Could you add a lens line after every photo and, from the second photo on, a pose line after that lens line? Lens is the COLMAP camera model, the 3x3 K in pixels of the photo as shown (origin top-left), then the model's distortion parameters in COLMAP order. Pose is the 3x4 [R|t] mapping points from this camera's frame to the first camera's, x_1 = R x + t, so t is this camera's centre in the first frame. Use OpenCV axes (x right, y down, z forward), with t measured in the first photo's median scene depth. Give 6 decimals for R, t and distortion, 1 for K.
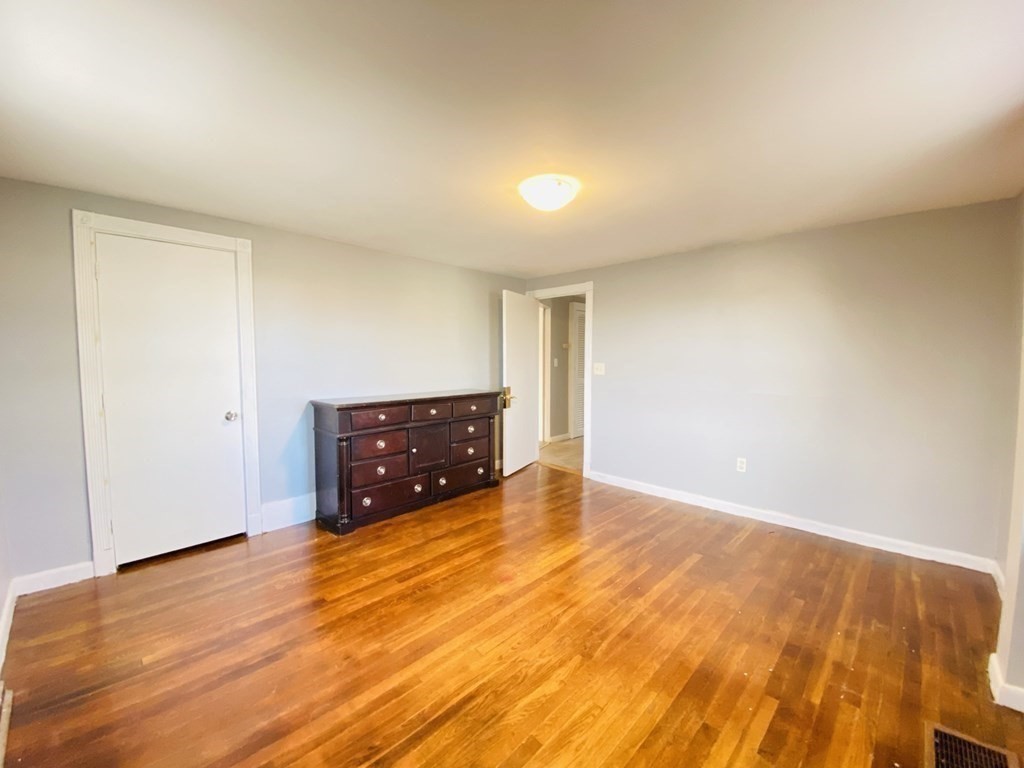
lens RADIAL K [[414.1, 0, 510.8], [0, 414.1, 383.6], [0, 0, 1]] dist [-0.002617, -0.000603]
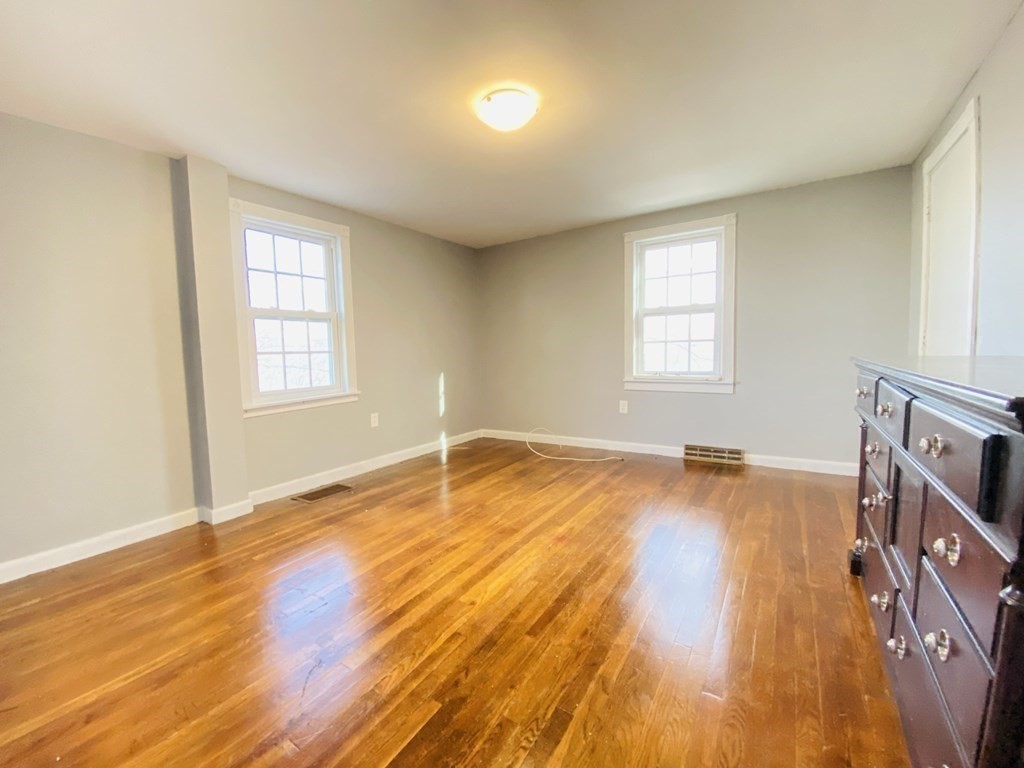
lens RADIAL K [[414.1, 0, 512.3], [0, 414.1, 382.0], [0, 0, 1]] dist [-0.002617, -0.000603]
pose [[-0.981106, 0.039234, -0.189453, 0.302853], [0.009889, 0.988112, 0.153420, -0.025705], [0.193220, 0.148648, -0.969830, 2.152641]]
